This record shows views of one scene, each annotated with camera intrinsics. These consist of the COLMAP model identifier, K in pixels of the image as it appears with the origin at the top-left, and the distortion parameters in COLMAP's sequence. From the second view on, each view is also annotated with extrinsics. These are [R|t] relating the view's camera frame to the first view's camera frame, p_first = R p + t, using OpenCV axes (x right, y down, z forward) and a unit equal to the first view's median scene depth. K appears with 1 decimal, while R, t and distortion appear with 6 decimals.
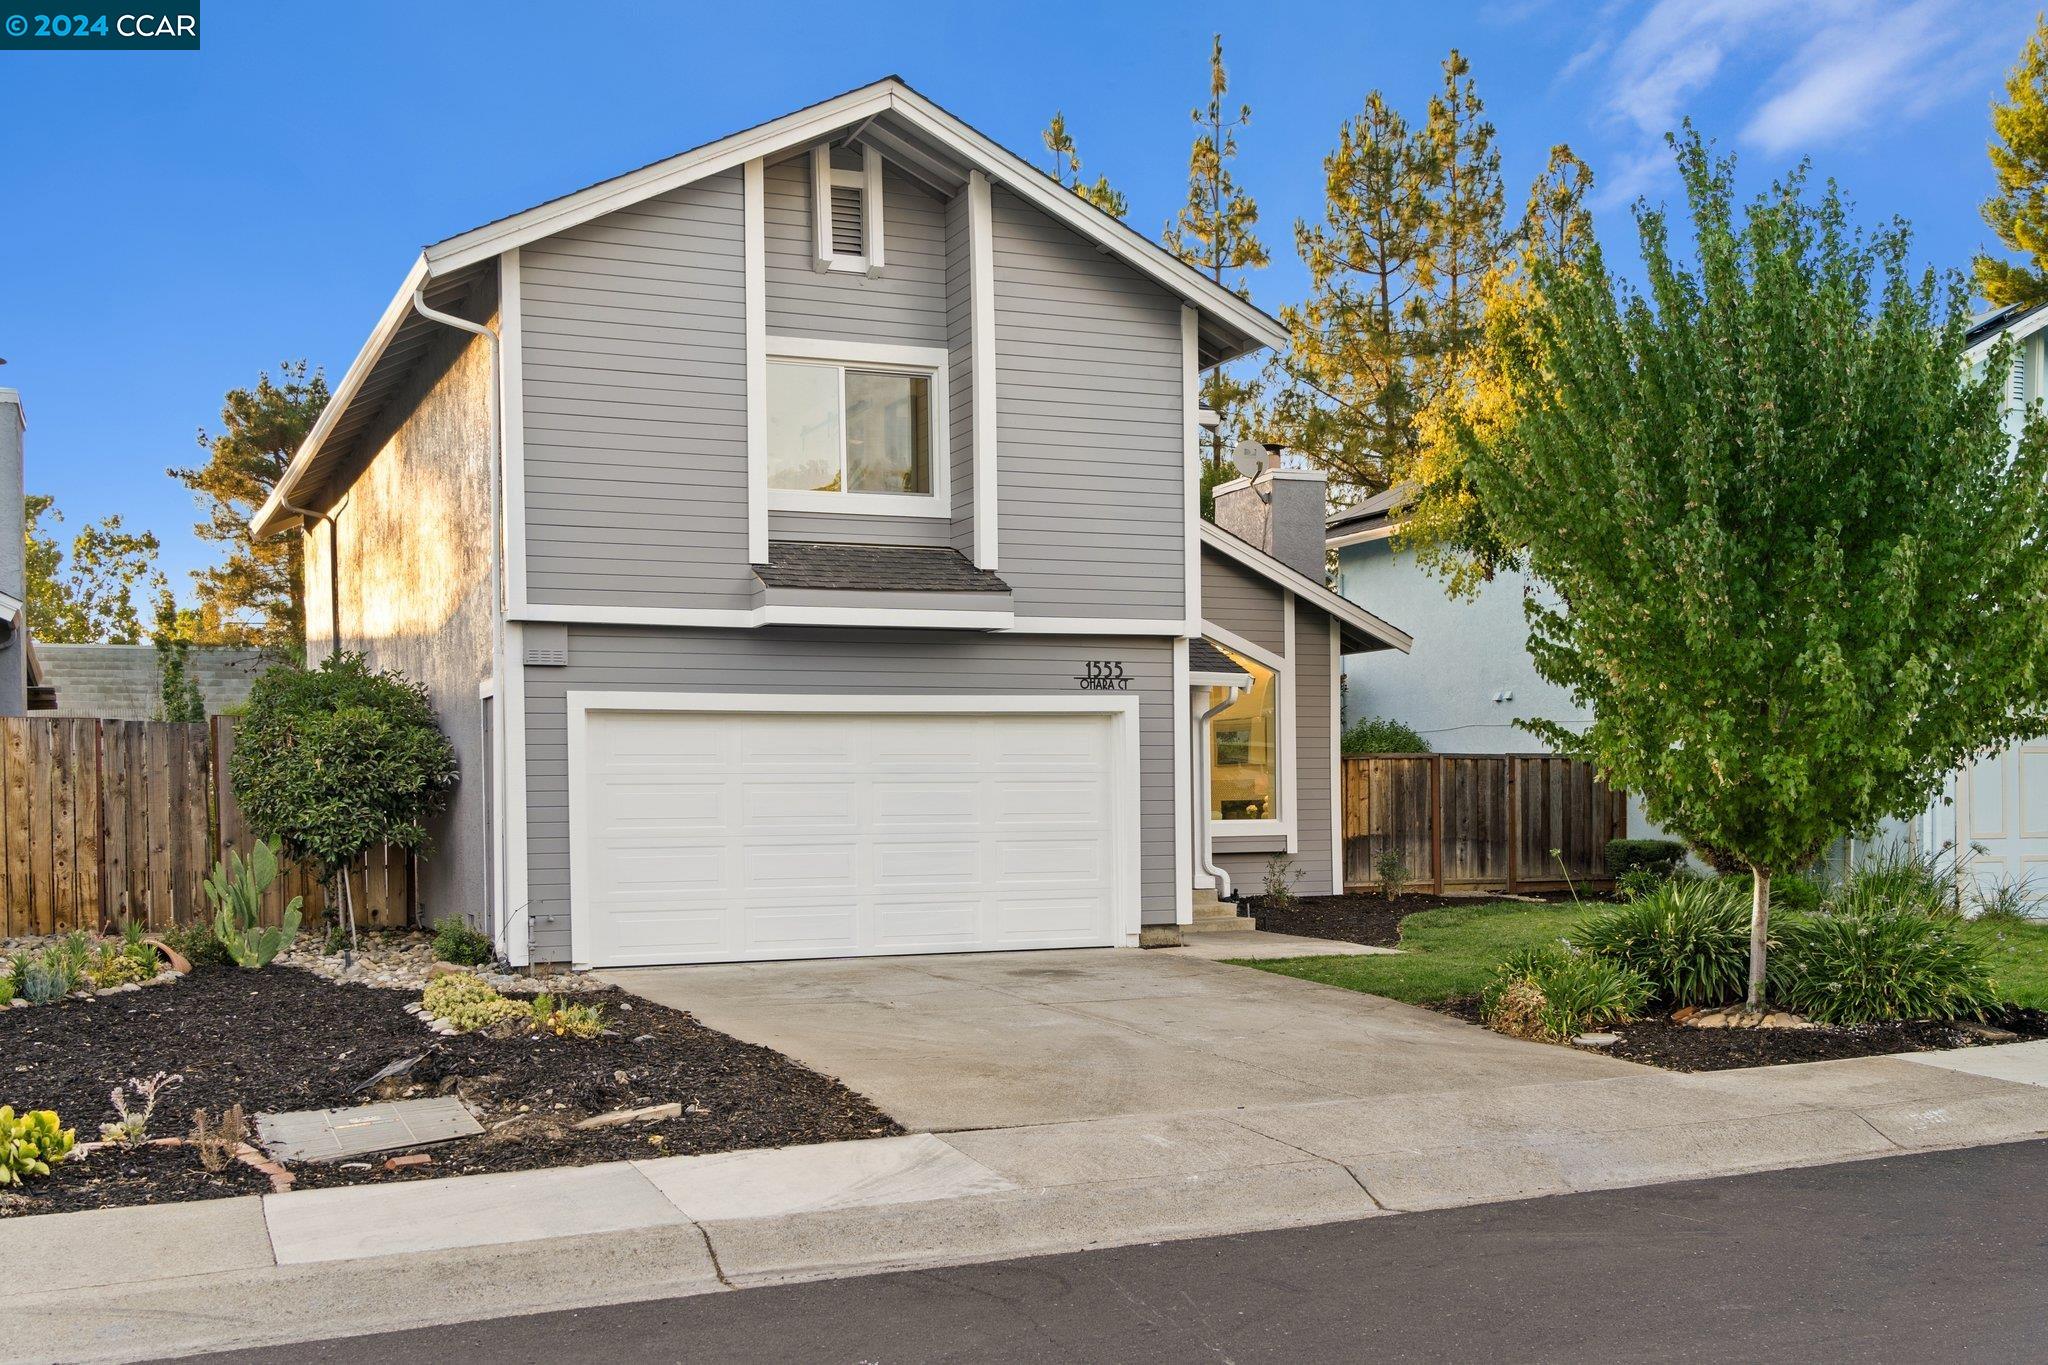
lens RADIAL K [[2108.3, 0, 1080.3], [0, 2108.3, 684.8], [0, 0, 1]] dist [0.010762, 0.027384]
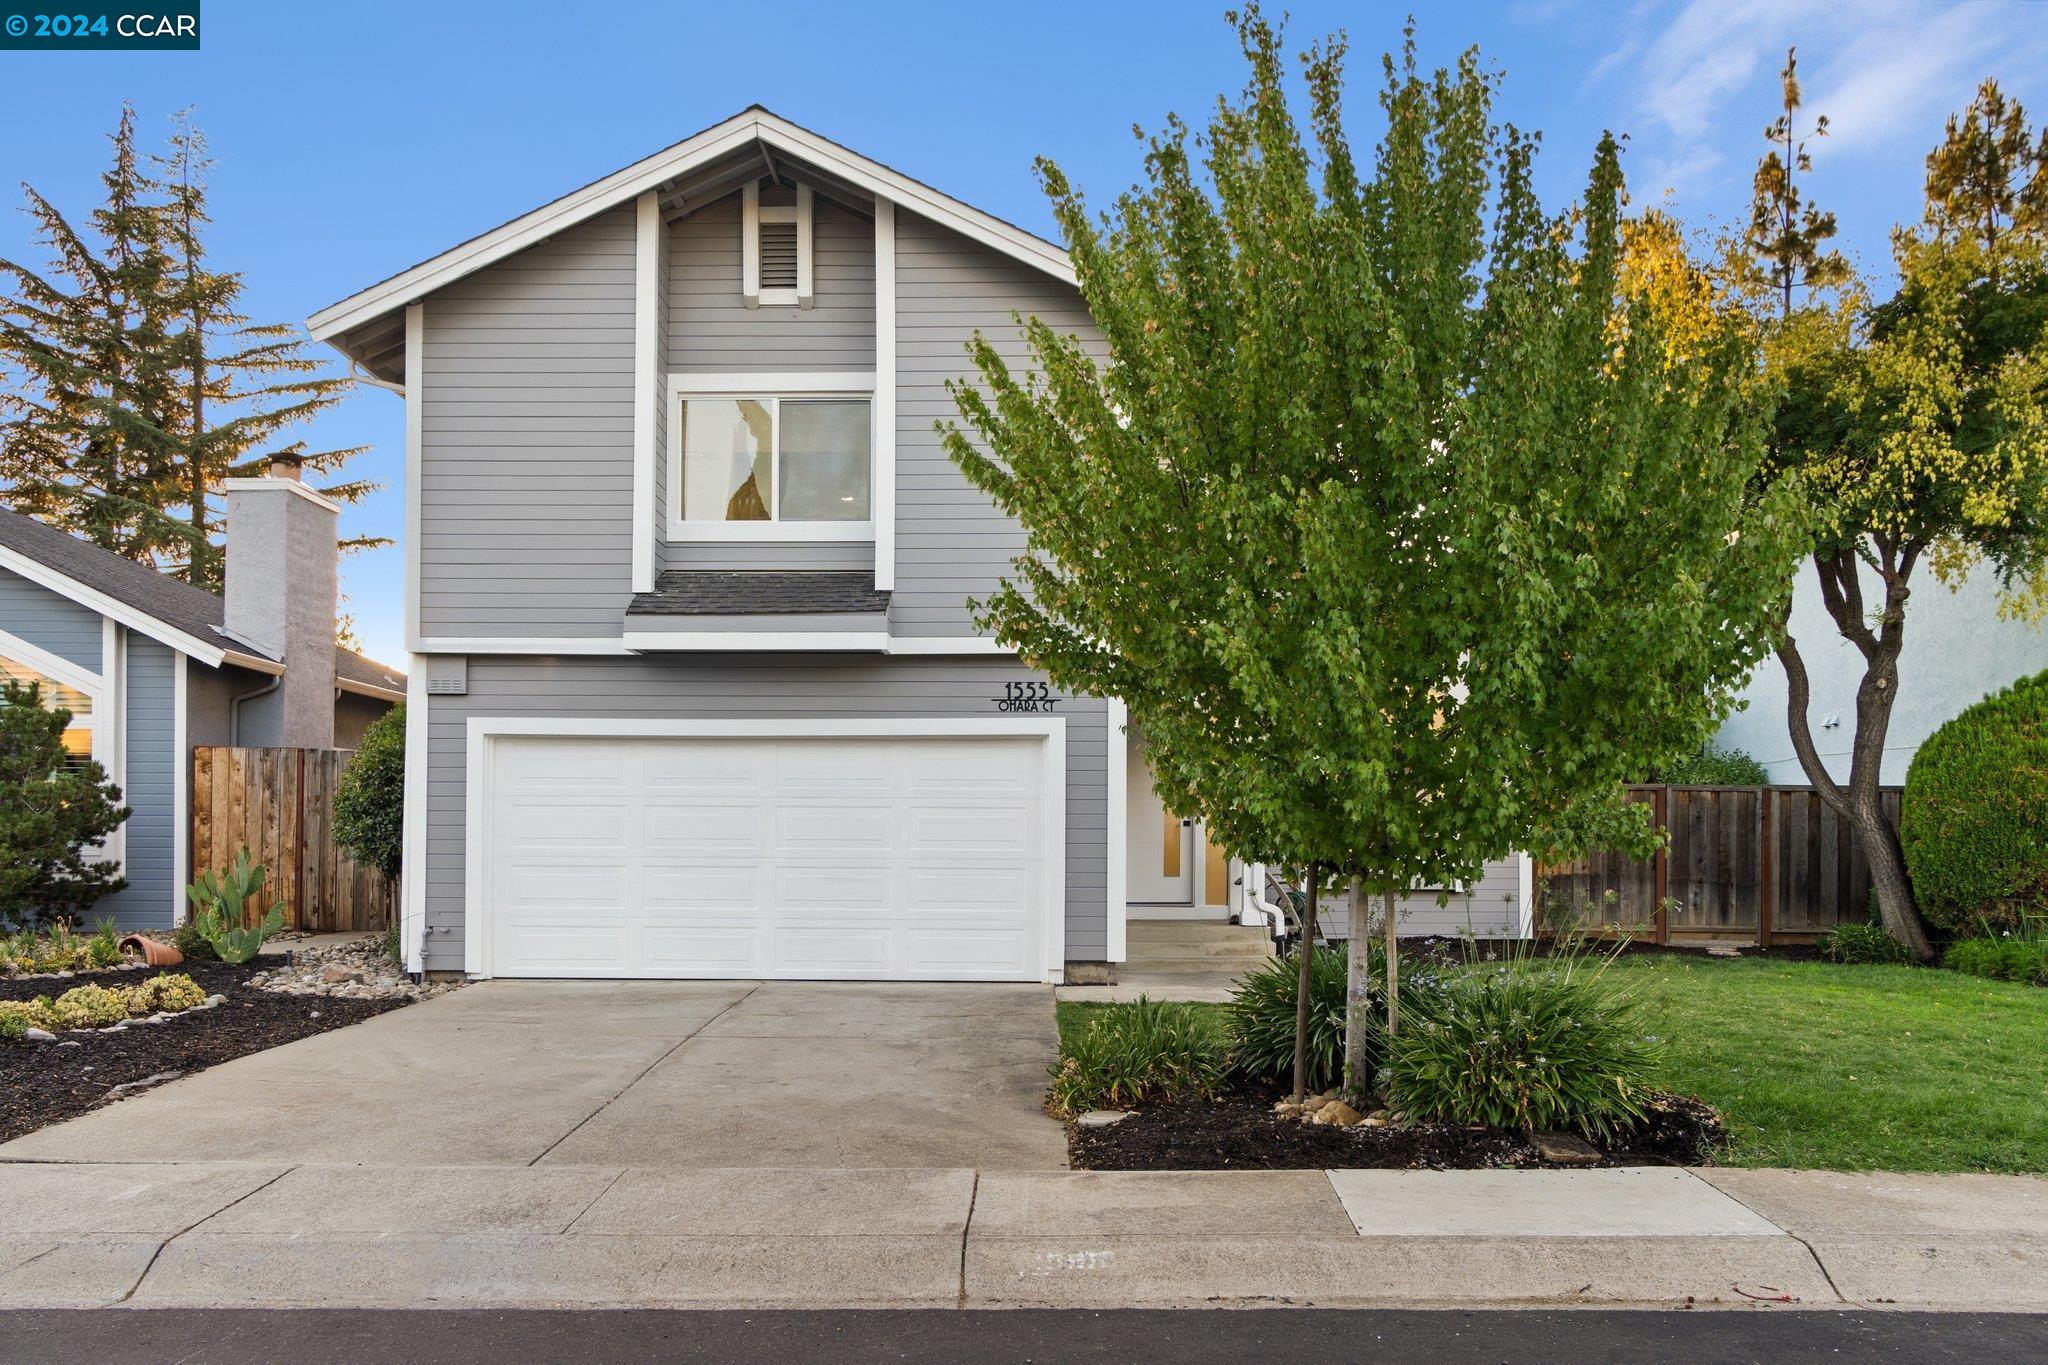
lens RADIAL K [[1893.8, 0, 1024.0], [0, 1893.8, 682.5], [0, 0, 1]] dist [-0.003820, 0.007423]
pose [[0.901364, -0.020523, -0.432575, 0.380898], [0.009375, 0.999567, -0.027888, 0.012940], [0.432960, 0.021082, 0.901166, 0.225099]]
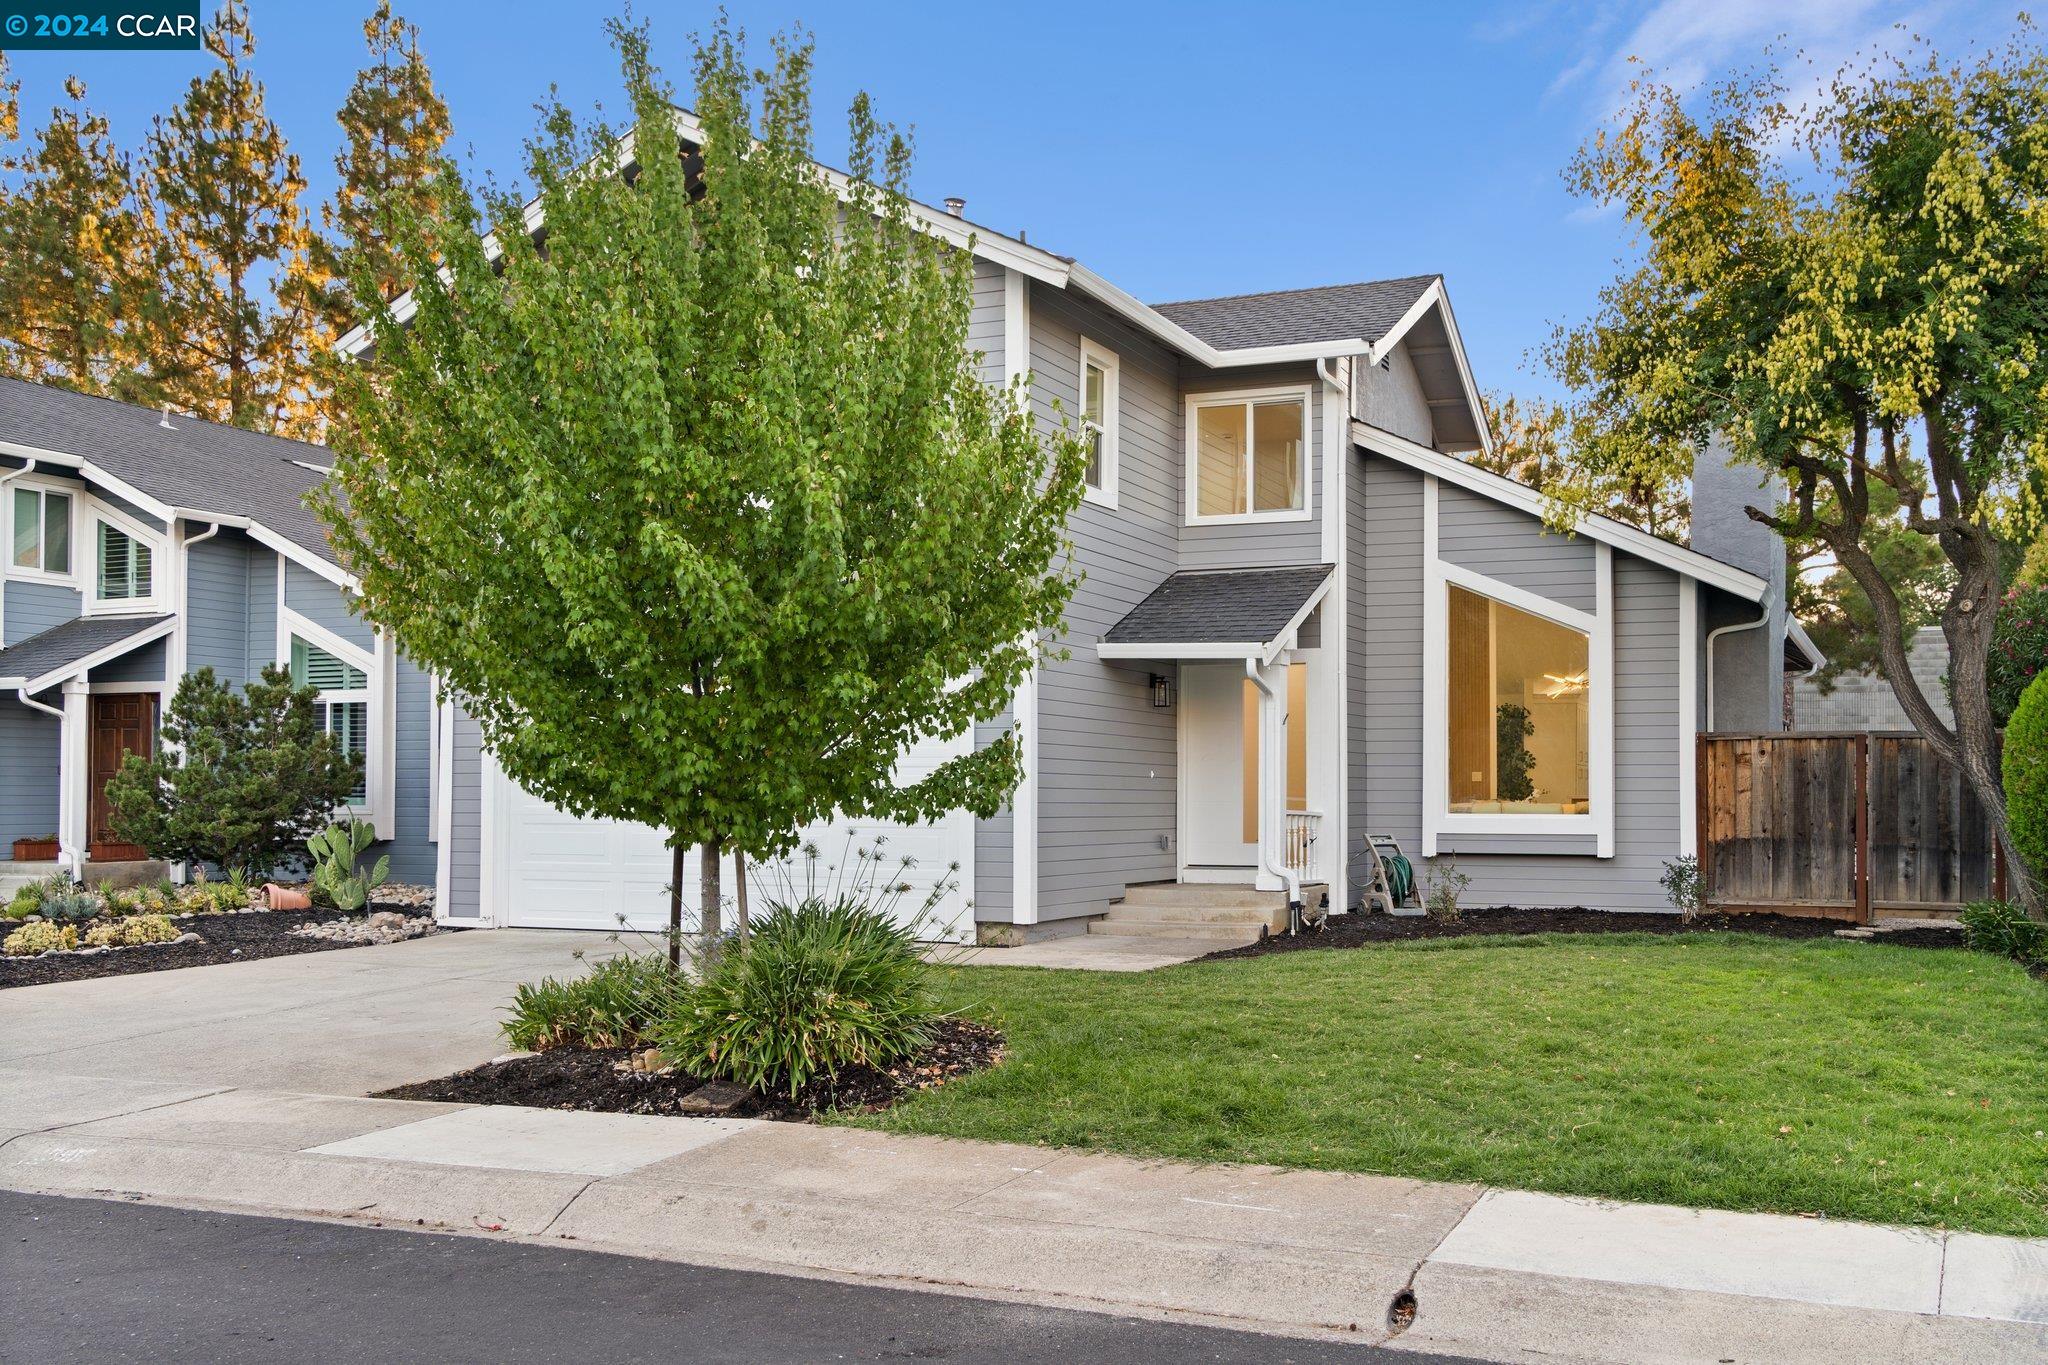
lens RADIAL K [[2108.3, 0, 1080.3], [0, 2108.3, 684.8], [0, 0, 1]] dist [0.010762, 0.027384]
pose [[0.659898, -0.026216, -0.750898, 0.762030], [0.032537, 0.999451, -0.006300, 0.016542], [0.750651, -0.020275, 0.660388, 0.421016]]
